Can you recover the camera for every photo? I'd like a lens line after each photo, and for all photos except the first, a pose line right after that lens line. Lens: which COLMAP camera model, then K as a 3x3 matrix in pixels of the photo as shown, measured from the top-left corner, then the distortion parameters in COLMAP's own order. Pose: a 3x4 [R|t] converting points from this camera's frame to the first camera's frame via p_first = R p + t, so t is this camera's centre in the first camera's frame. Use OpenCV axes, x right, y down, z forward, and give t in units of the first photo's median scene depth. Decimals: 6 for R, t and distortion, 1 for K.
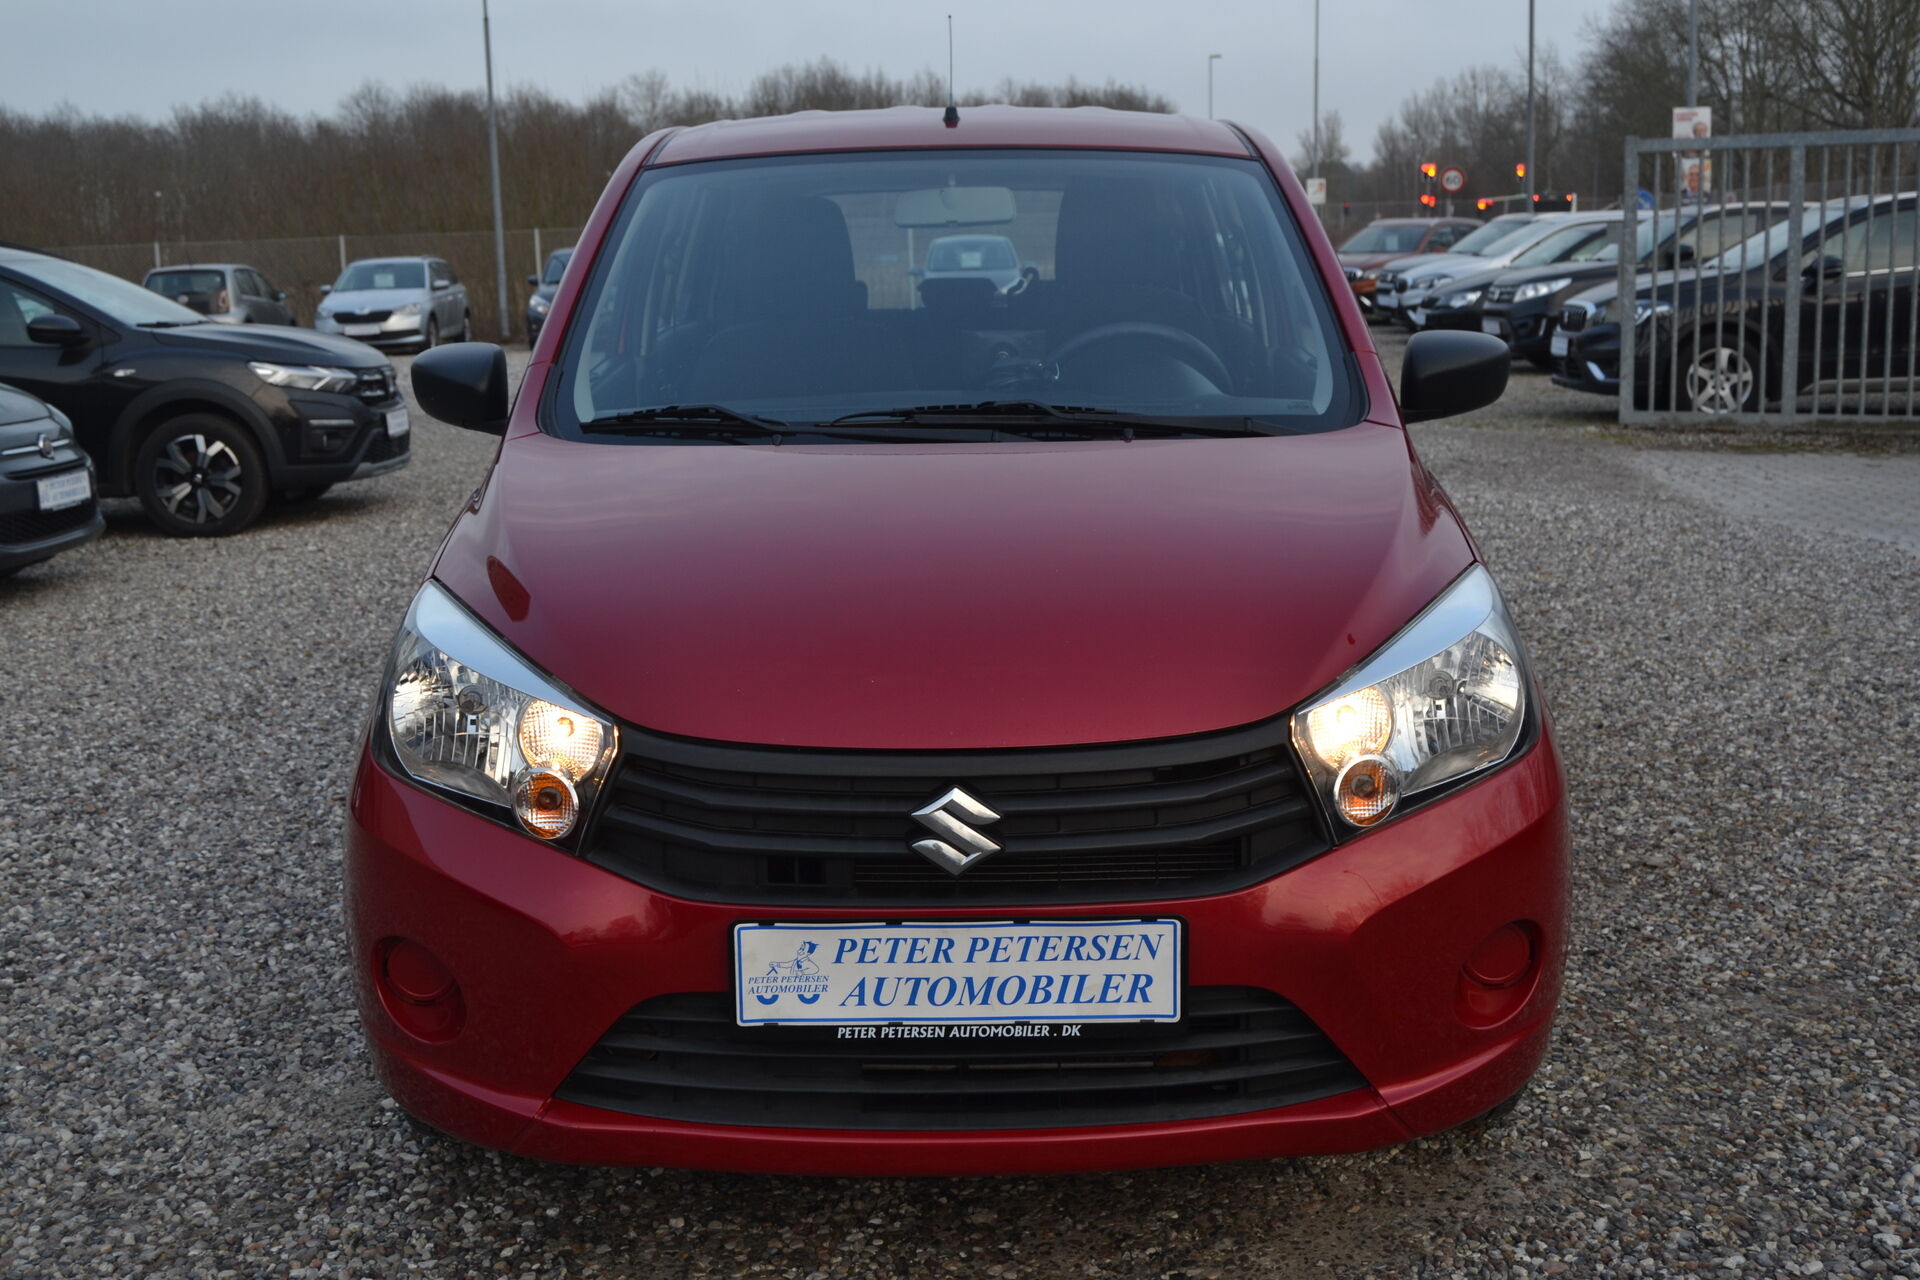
lens RADIAL K [[2103.8, 0, 960.0], [0, 2103.8, 640.0], [0, 0, 1]] dist [-0.070090, -0.005909]
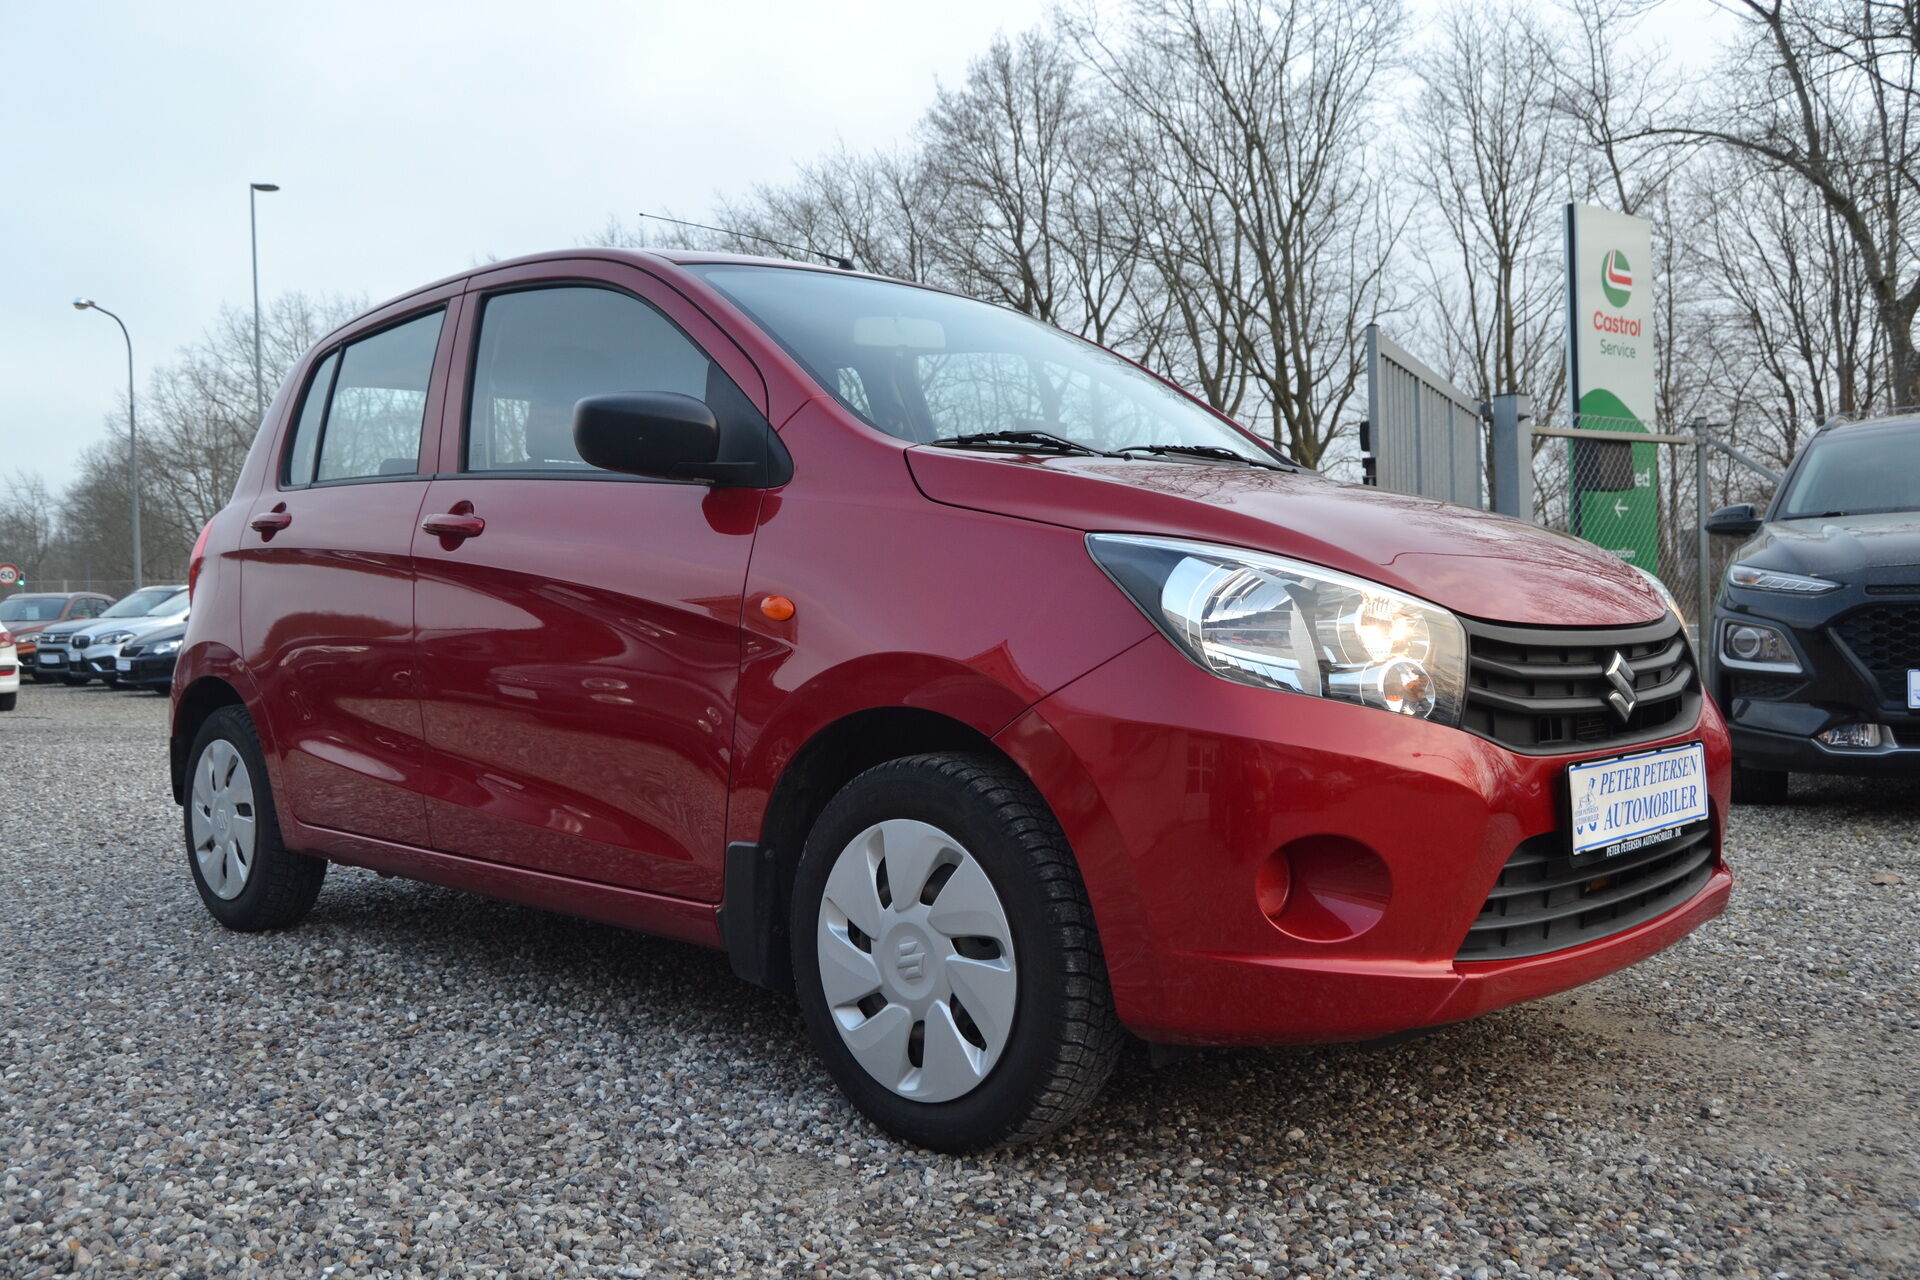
lens RADIAL K [[1647.7, 0, 979.8], [0, 1647.7, 617.9], [0, 0, 1]] dist [-0.068315, 0.000983]
pose [[0.695693, 0.001792, 0.718337, -1.004655], [0.141513, 0.980058, -0.139497, 0.133630], [-0.704262, 0.198702, 0.681567, 0.579556]]
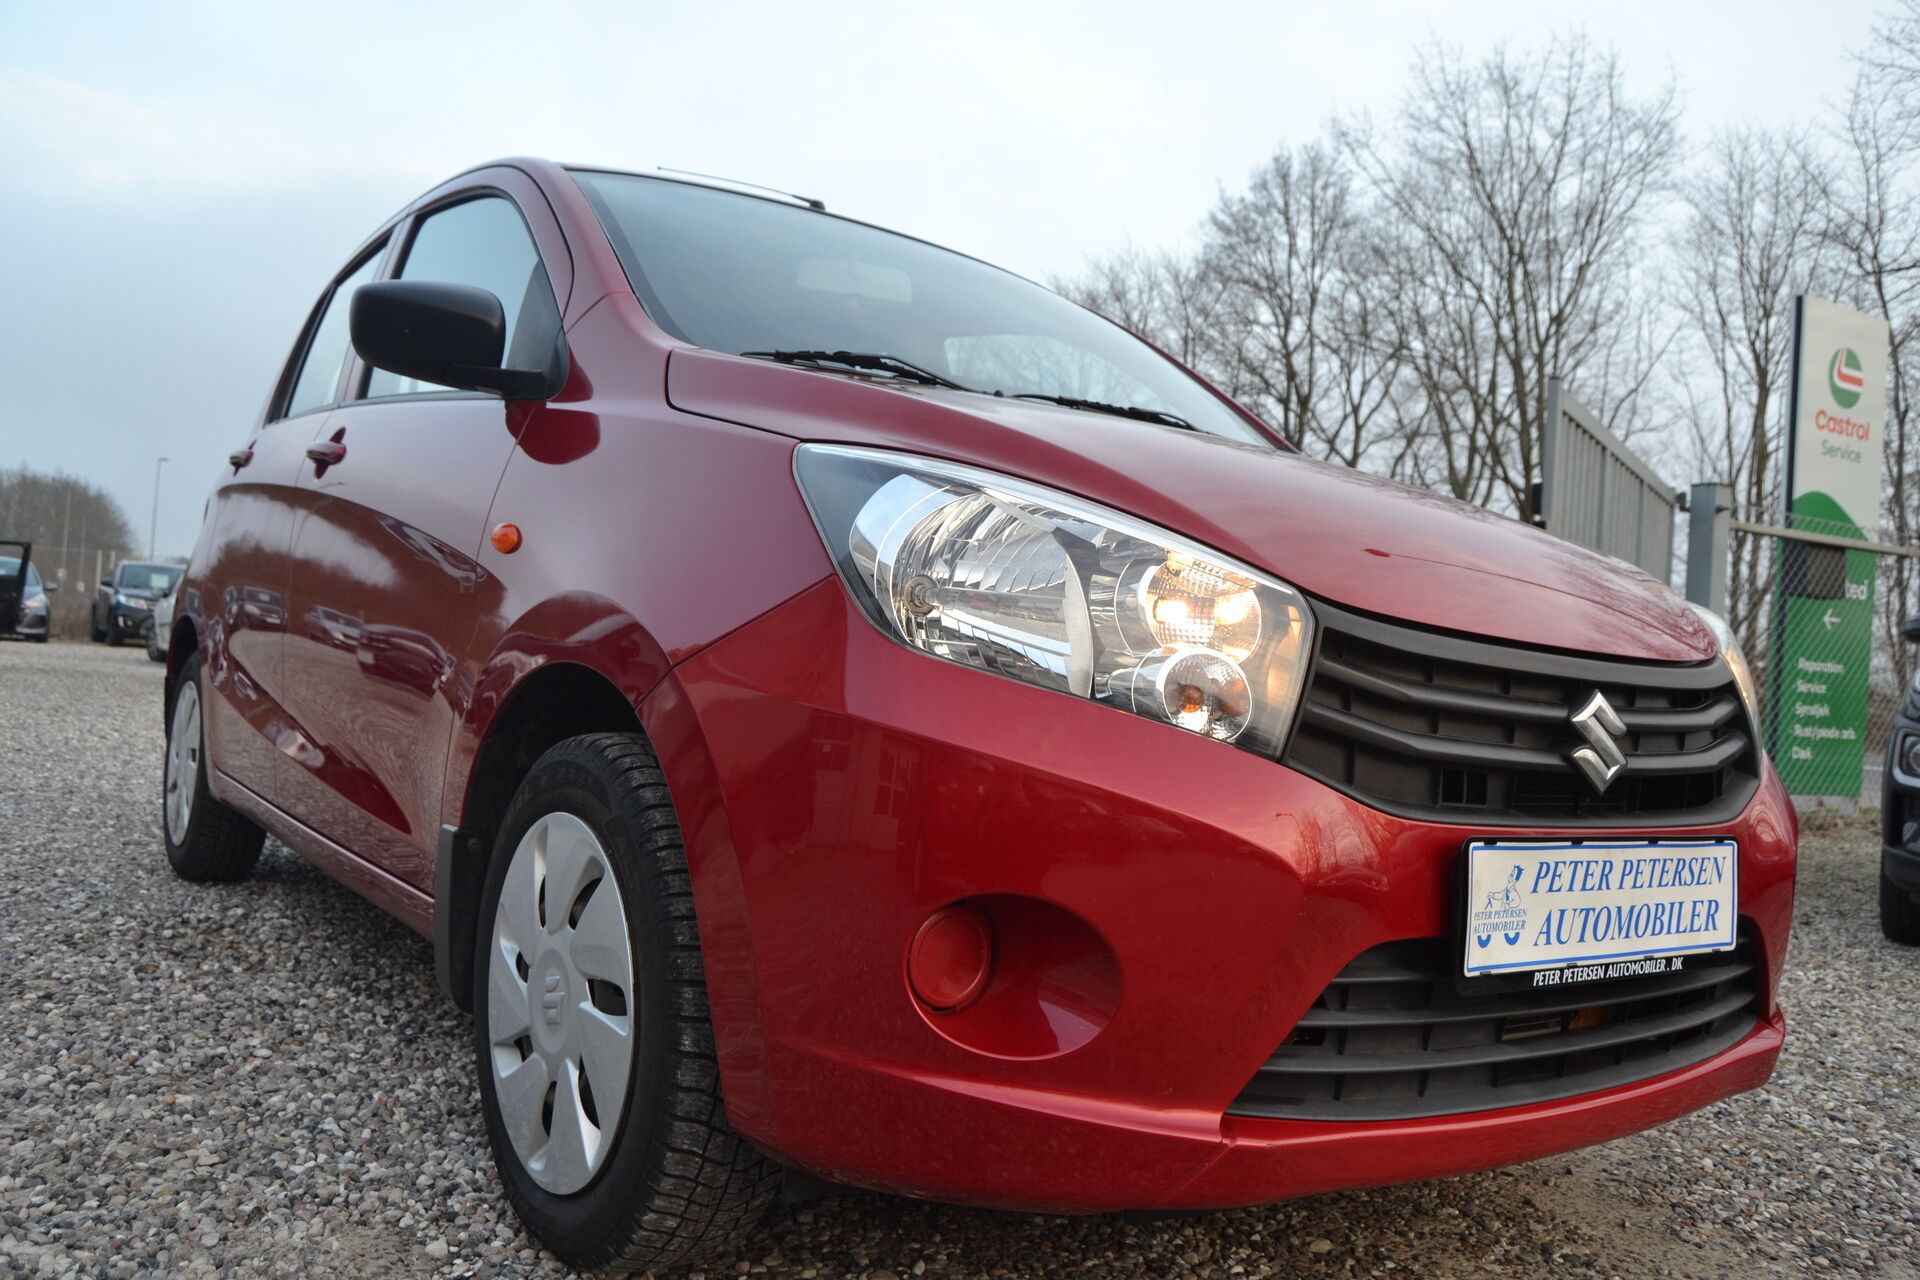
lens RADIAL K [[1523.9, 0, 960.0], [0, 1523.9, 640.0], [0, 0, 1]] dist [-0.095421, 0.039270]
pose [[0.805432, 0.089336, 0.585917, -0.600048], [0.020836, 0.983696, -0.178629, 0.156411], [-0.592322, 0.156082, 0.790439, 0.646181]]
